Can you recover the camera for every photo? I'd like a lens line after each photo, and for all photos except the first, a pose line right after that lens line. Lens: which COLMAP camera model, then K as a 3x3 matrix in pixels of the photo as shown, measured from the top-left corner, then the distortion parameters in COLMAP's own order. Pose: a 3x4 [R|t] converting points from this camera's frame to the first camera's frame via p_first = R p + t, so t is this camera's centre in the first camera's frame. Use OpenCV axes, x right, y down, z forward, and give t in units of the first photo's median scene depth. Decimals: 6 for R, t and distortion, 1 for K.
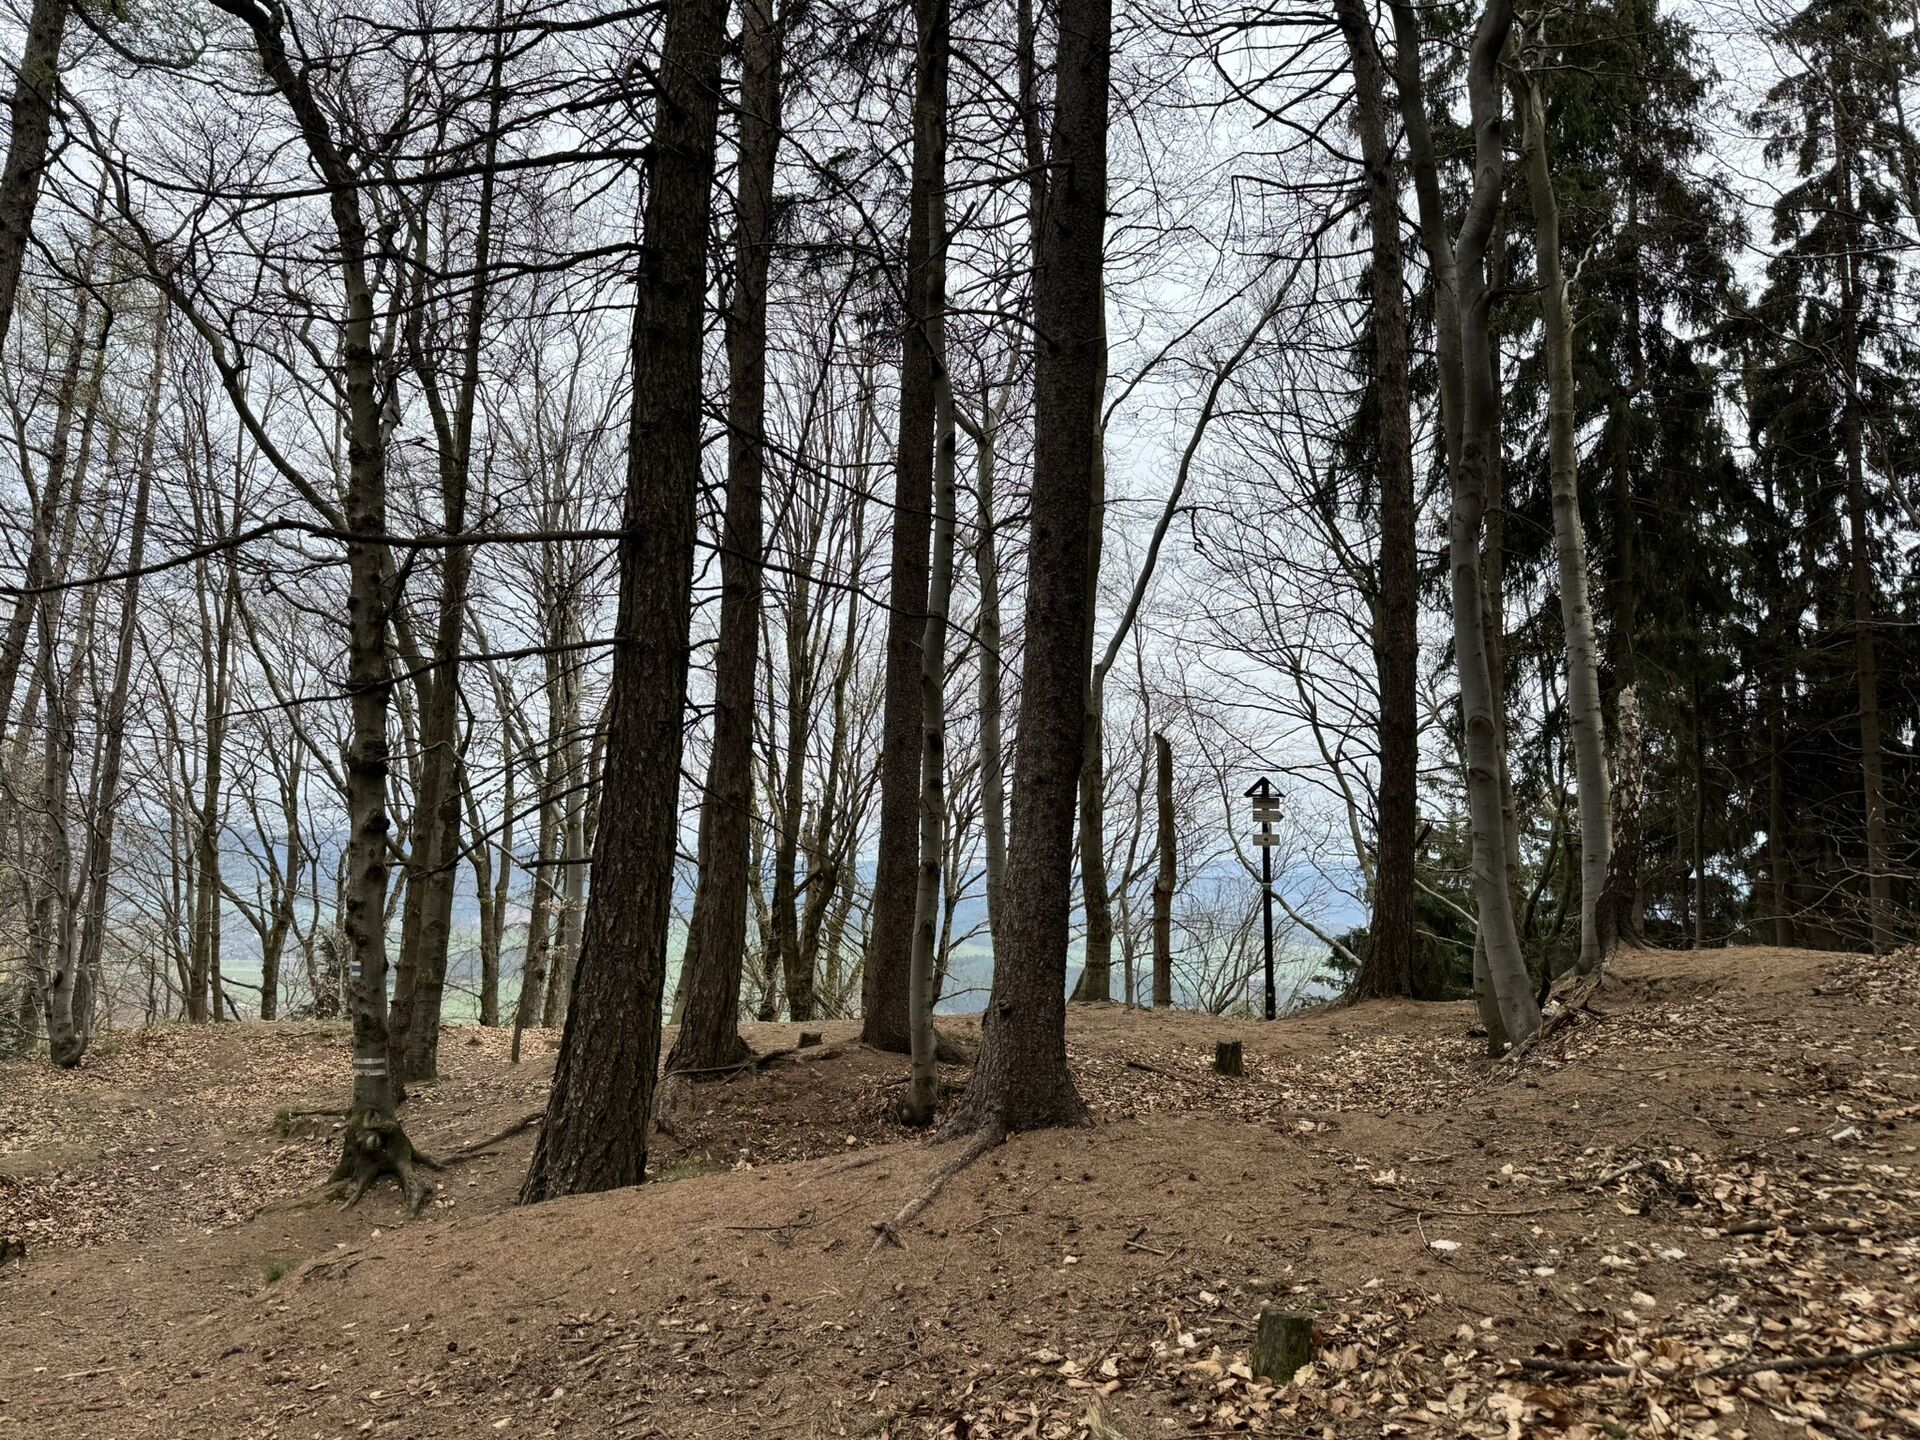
lens RADIAL K [[1360.1, 0, 964.0], [0, 1360.1, 721.0], [0, 0, 1]] dist [-0.003716, -0.040005]
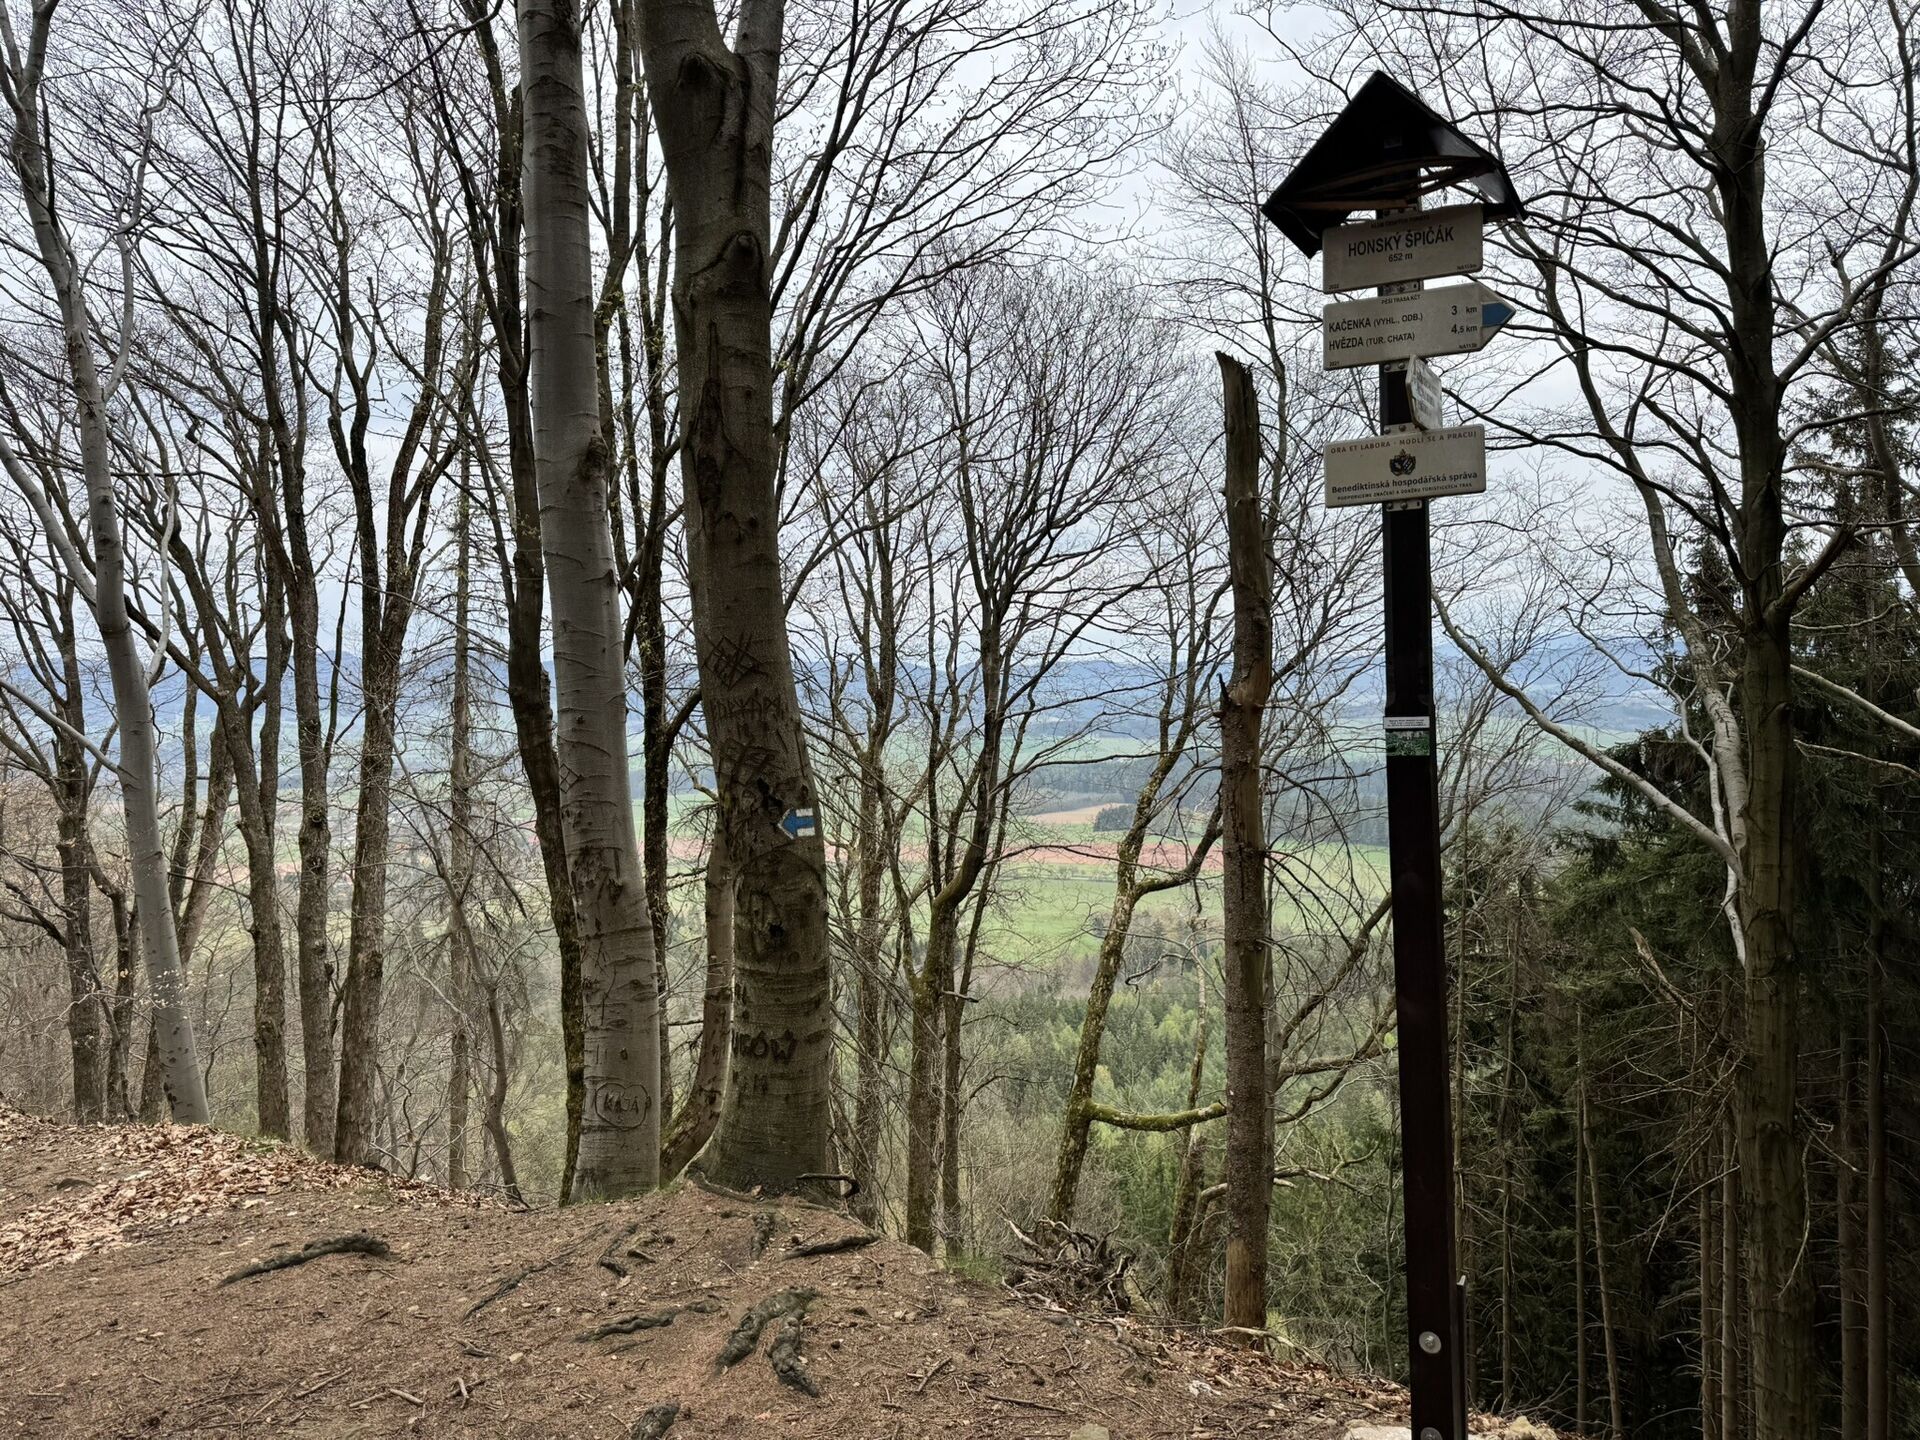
lens RADIAL K [[1360.1, 0, 954.9], [0, 1360.1, 720.3], [0, 0, 1]] dist [-0.003716, -0.040005]
pose [[0.983990, -0.046113, -0.172152, 0.111082], [0.070484, 0.987886, 0.138253, 0.052395], [0.163691, -0.148174, 0.975320, 0.464998]]
